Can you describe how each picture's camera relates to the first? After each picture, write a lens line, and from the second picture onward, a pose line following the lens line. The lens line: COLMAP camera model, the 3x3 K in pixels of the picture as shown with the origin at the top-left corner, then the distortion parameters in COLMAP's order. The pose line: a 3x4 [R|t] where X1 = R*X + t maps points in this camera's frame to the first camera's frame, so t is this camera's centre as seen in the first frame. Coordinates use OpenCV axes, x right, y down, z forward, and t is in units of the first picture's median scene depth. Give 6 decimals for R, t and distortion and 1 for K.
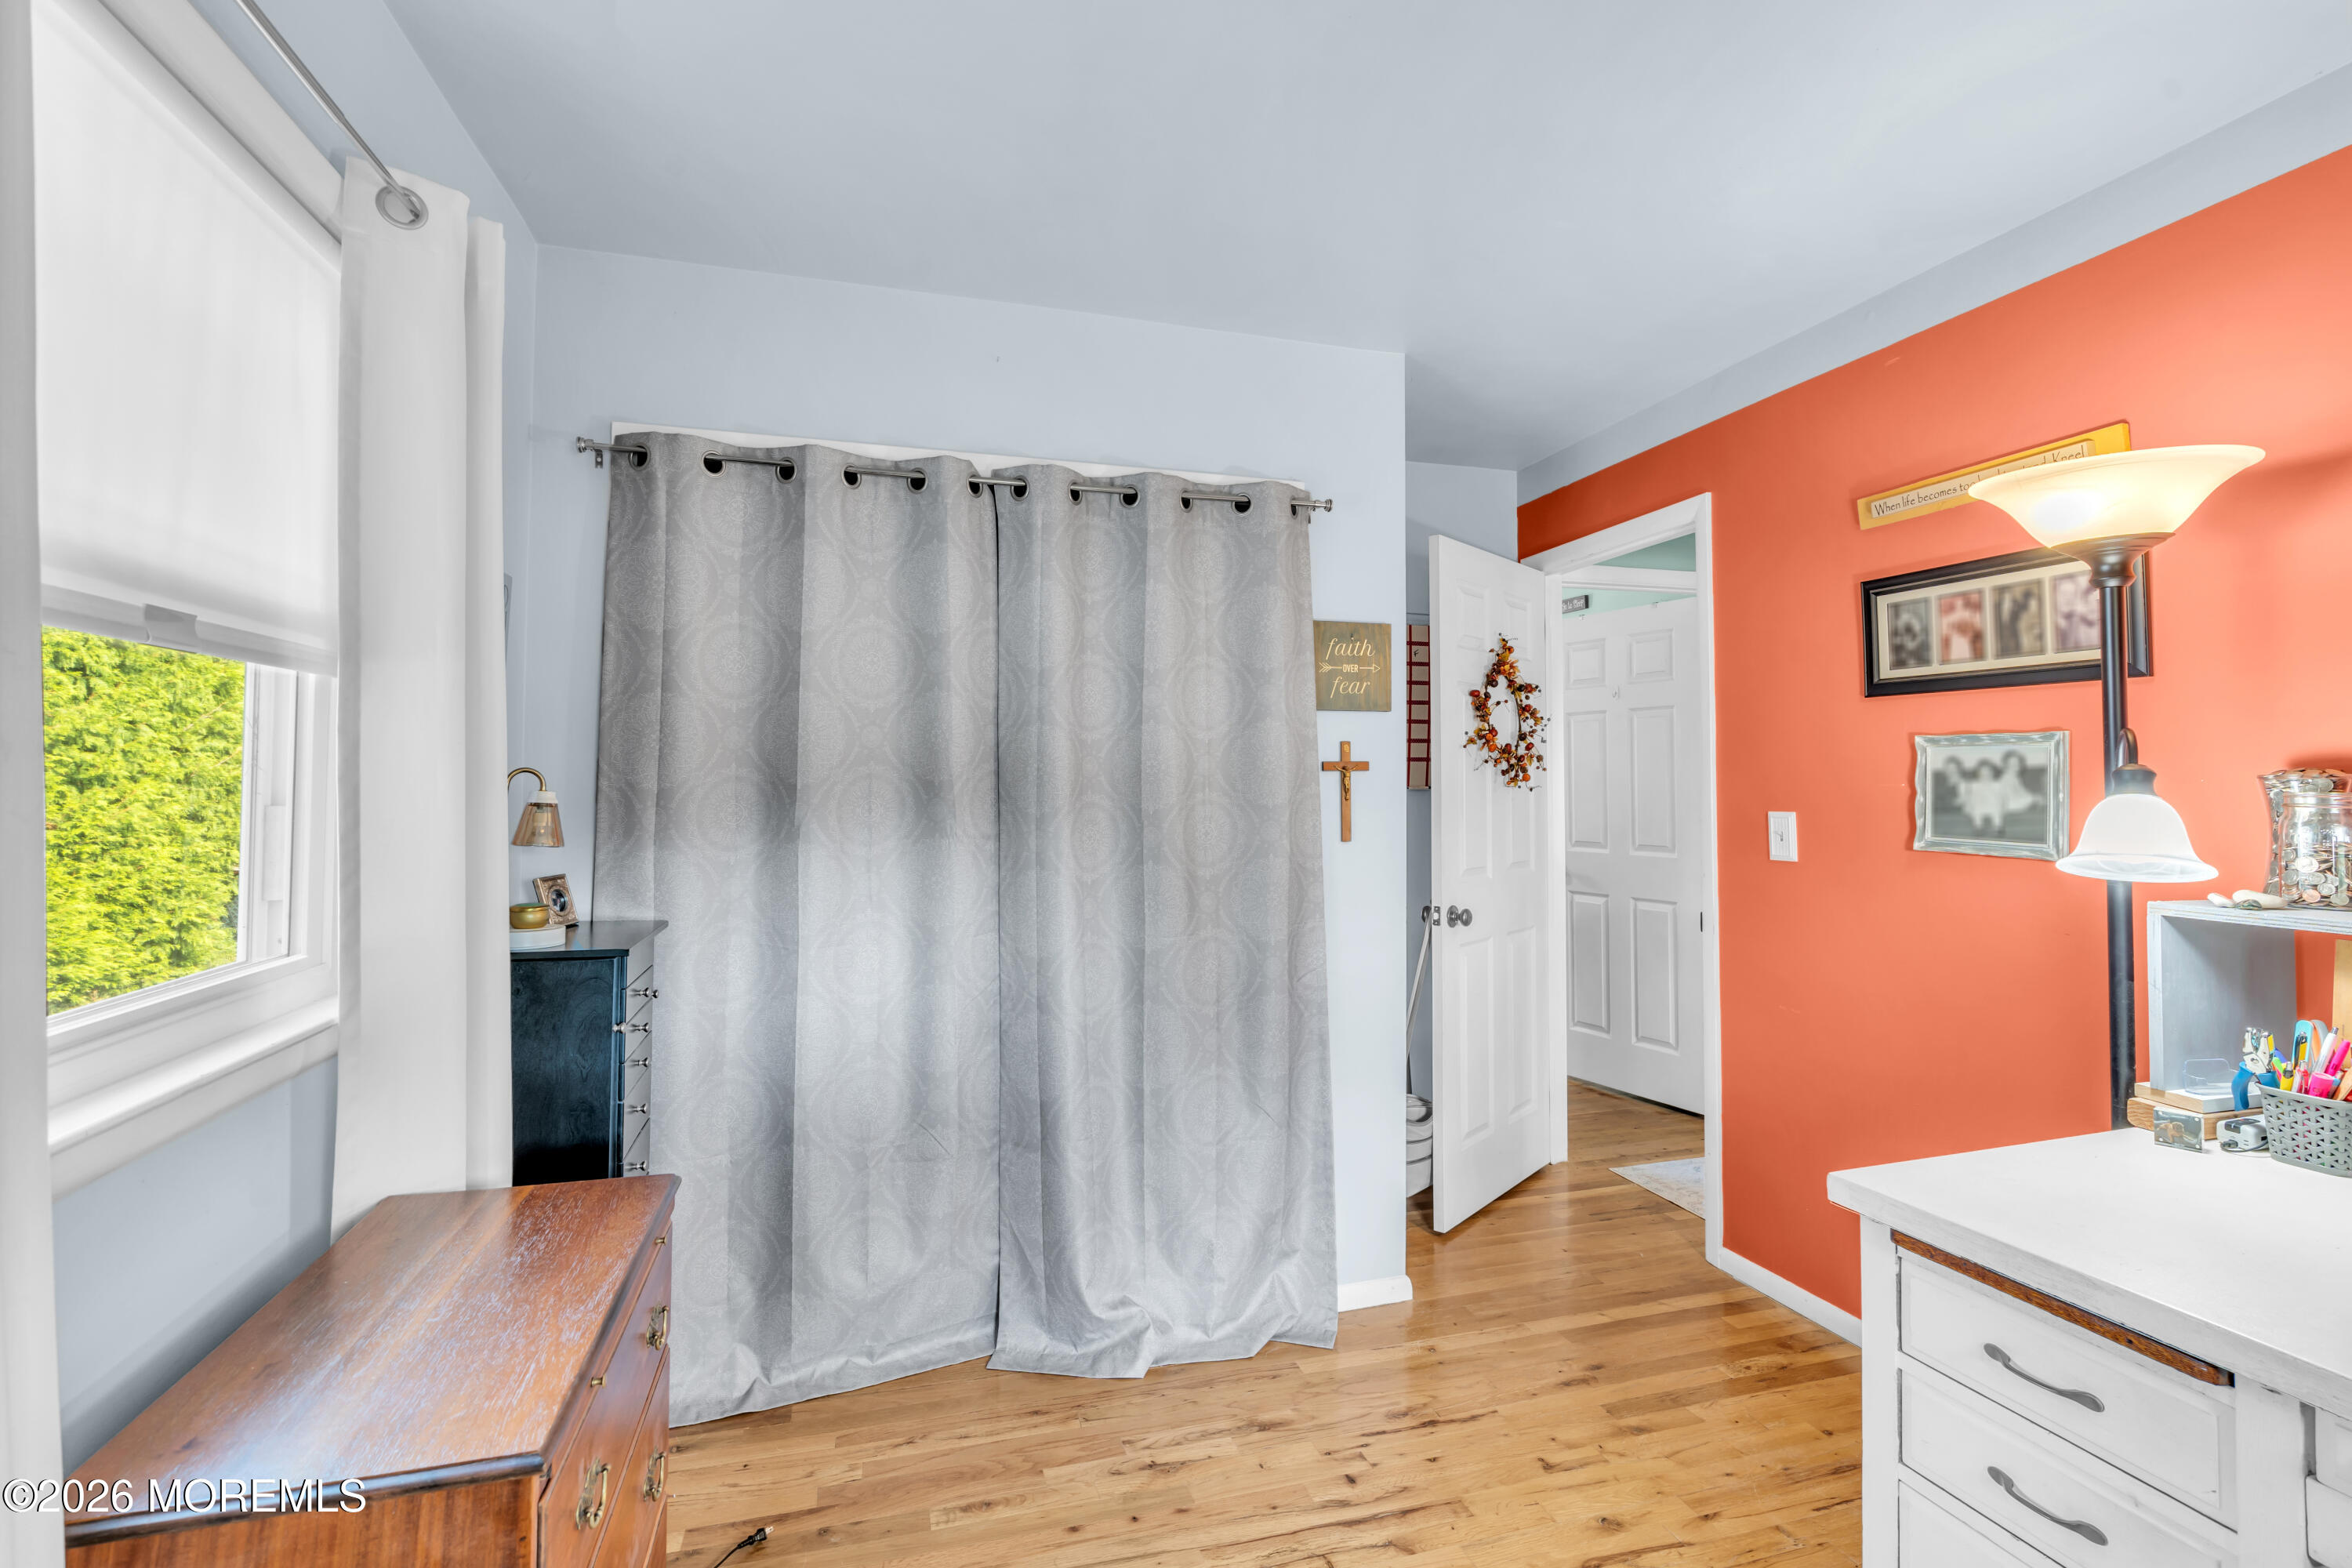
lens RADIAL K [[1056.1, 0, 1174.1], [0, 1056.1, 762.7], [0, 0, 1]] dist [-0.009923, 0.002574]
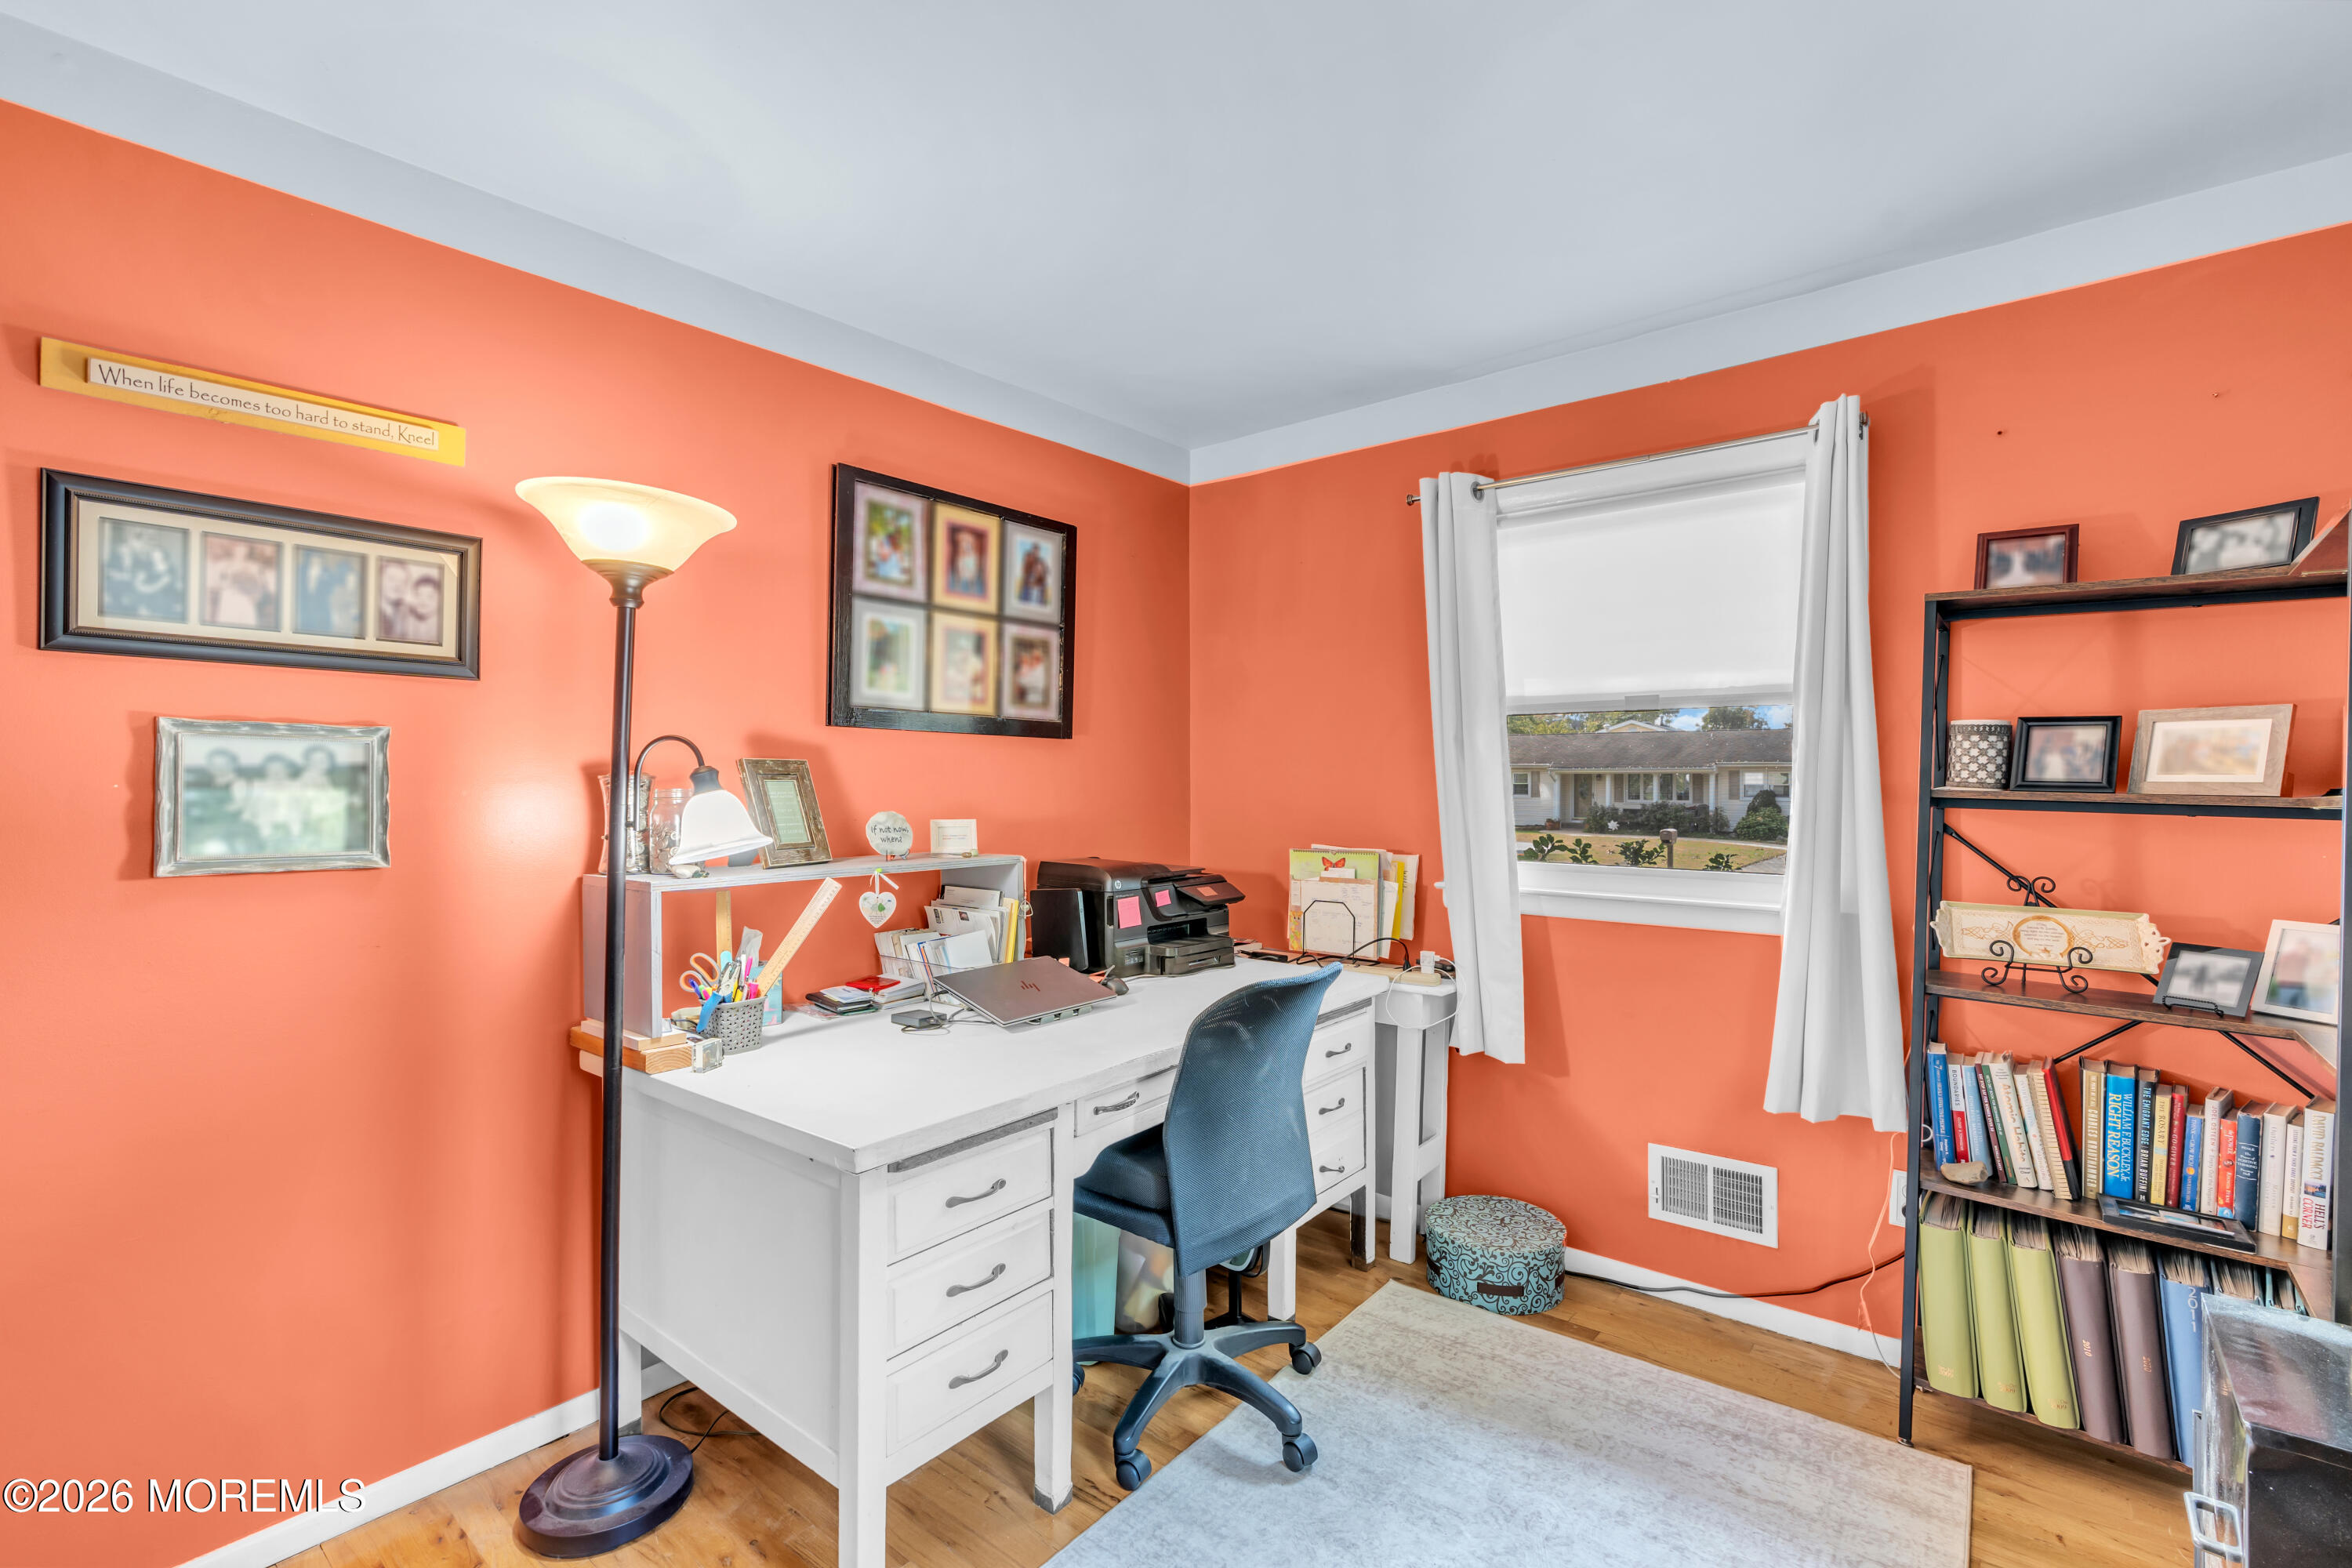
lens RADIAL K [[1056.1, 0, 1186.4], [0, 1056.1, 781.9], [0, 0, 1]] dist [-0.009923, 0.002574]
pose [[-0.573810, 0.007761, 0.818952, -0.290695], [-0.007051, 0.999871, -0.014416, 0.024910], [-0.818958, -0.014046, -0.573681, 0.898984]]
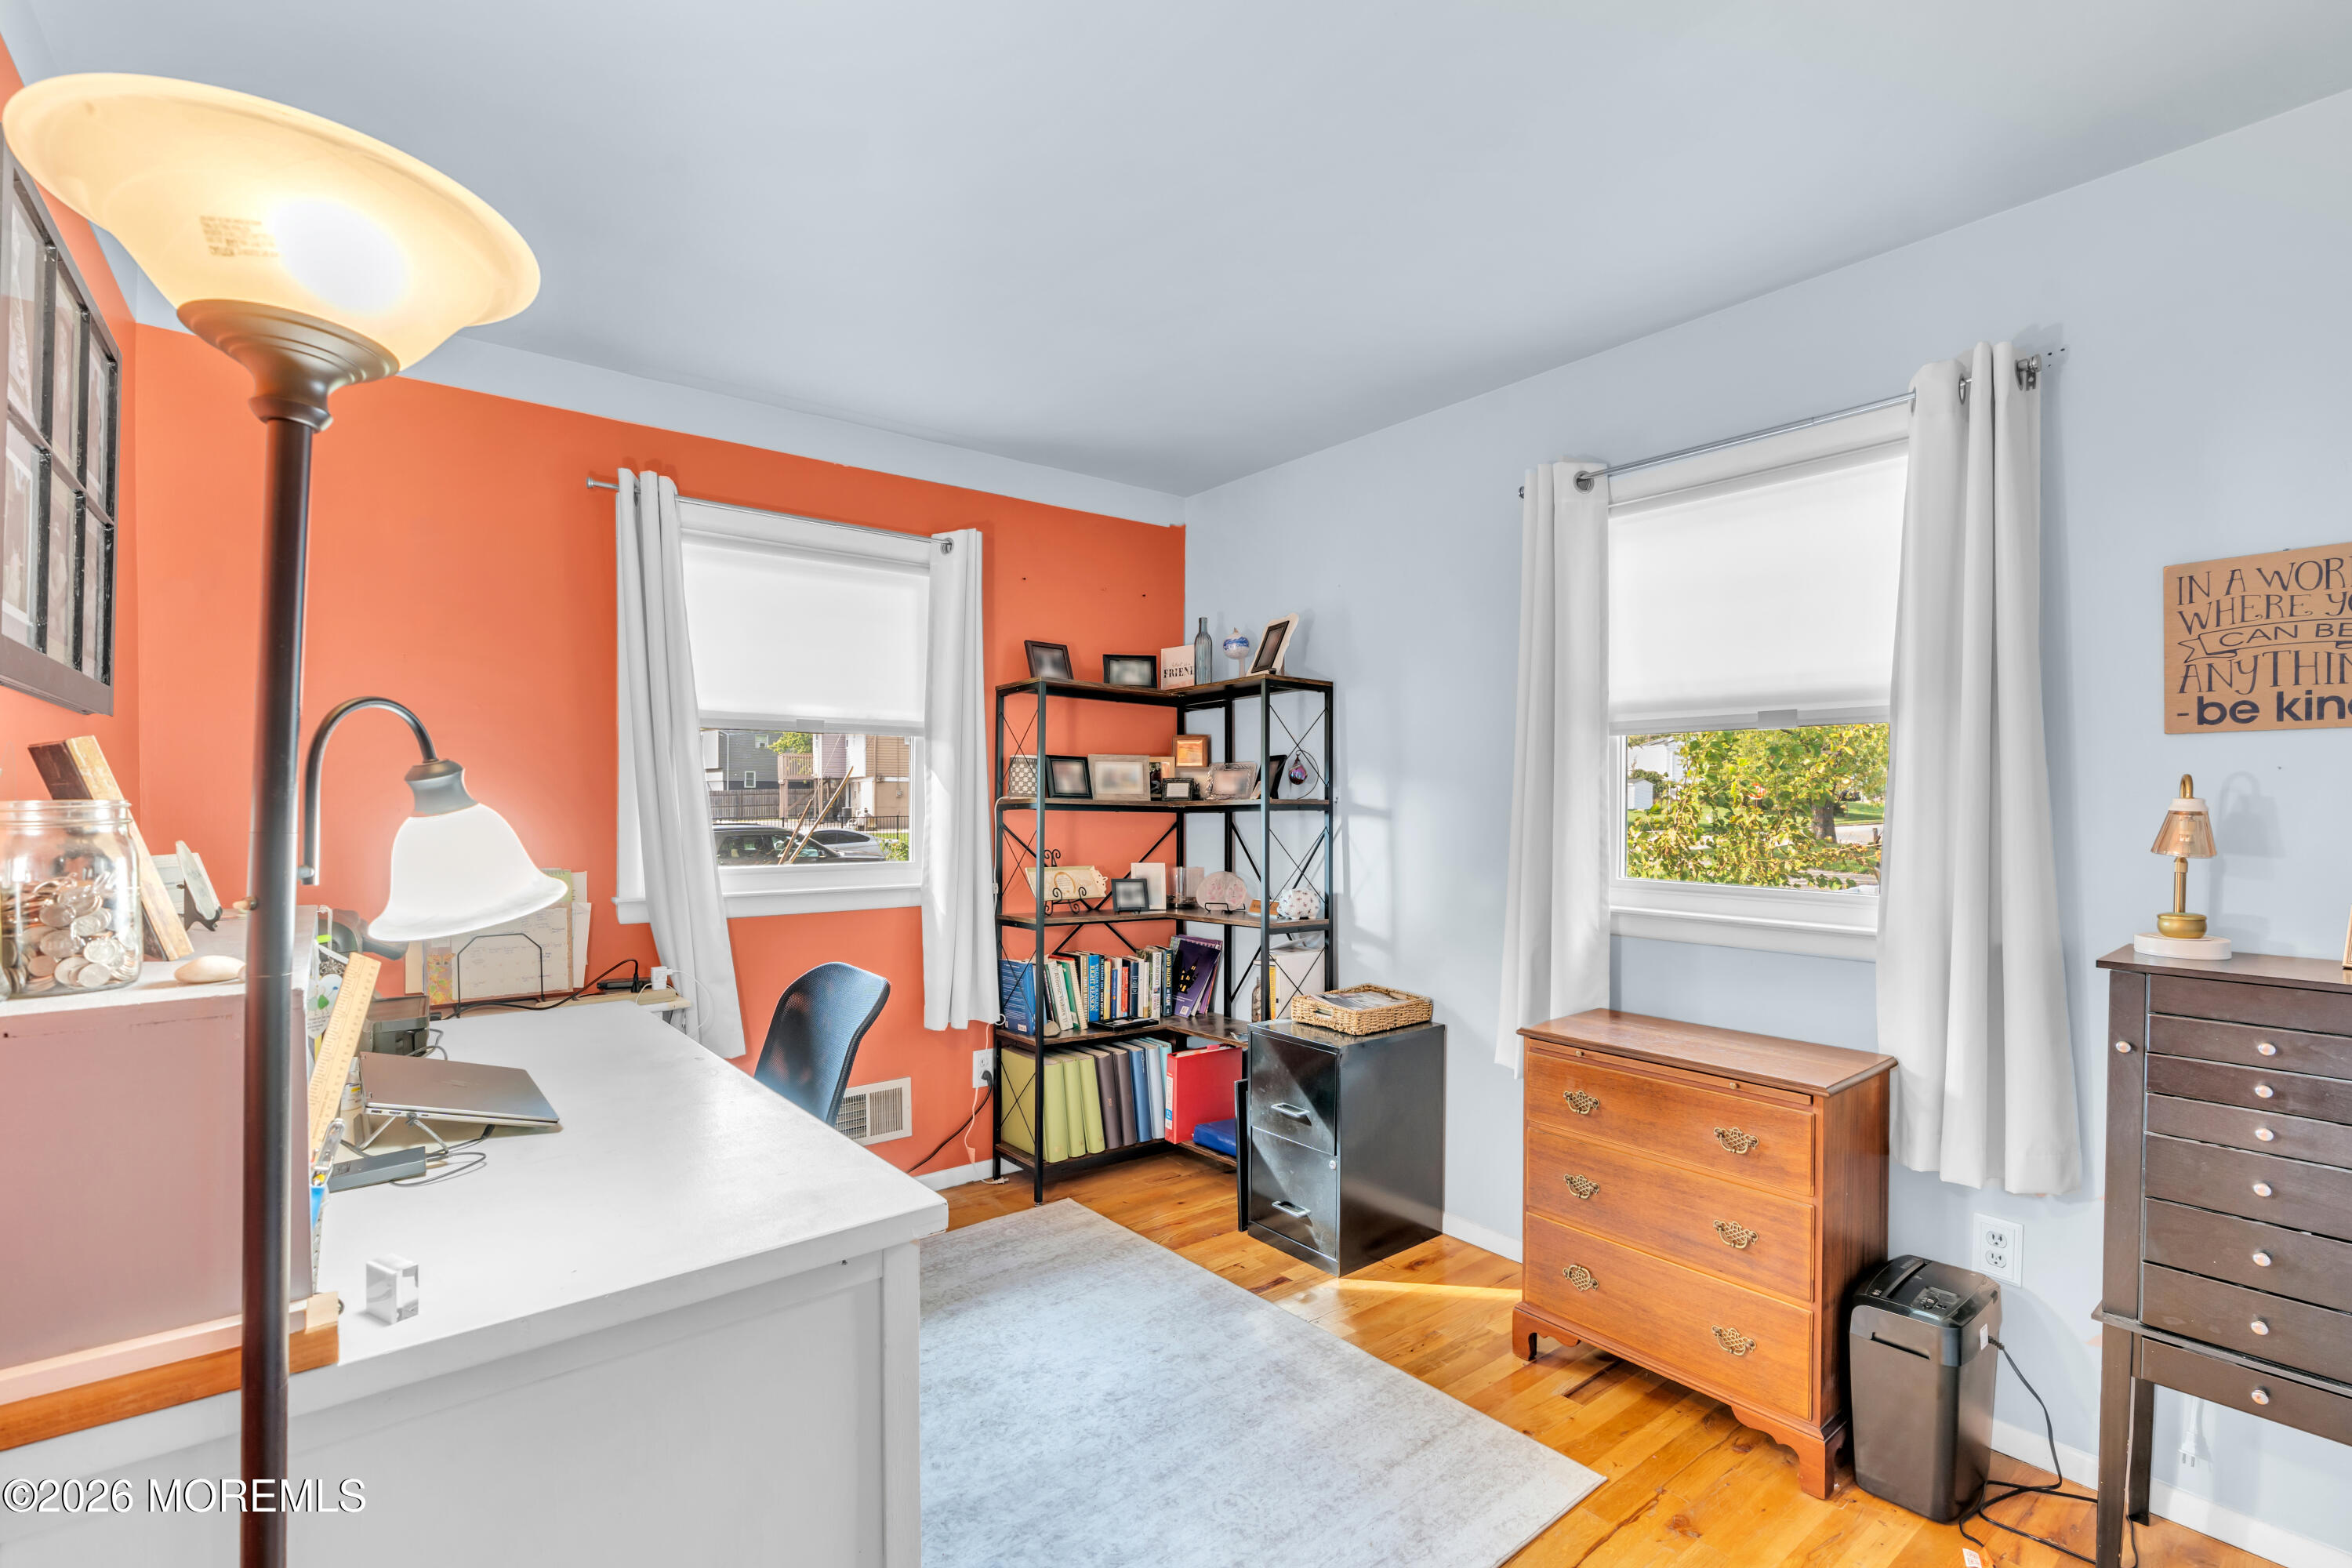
lens RADIAL K [[1056.1, 0, 1184.8], [0, 1056.1, 799.6], [0, 0, 1]] dist [-0.009923, 0.002574]
pose [[-0.922529, 0.006277, -0.385876, 0.516140], [0.009260, 0.999940, -0.005870, 0.026291], [0.385816, -0.008989, -0.922532, 1.314447]]
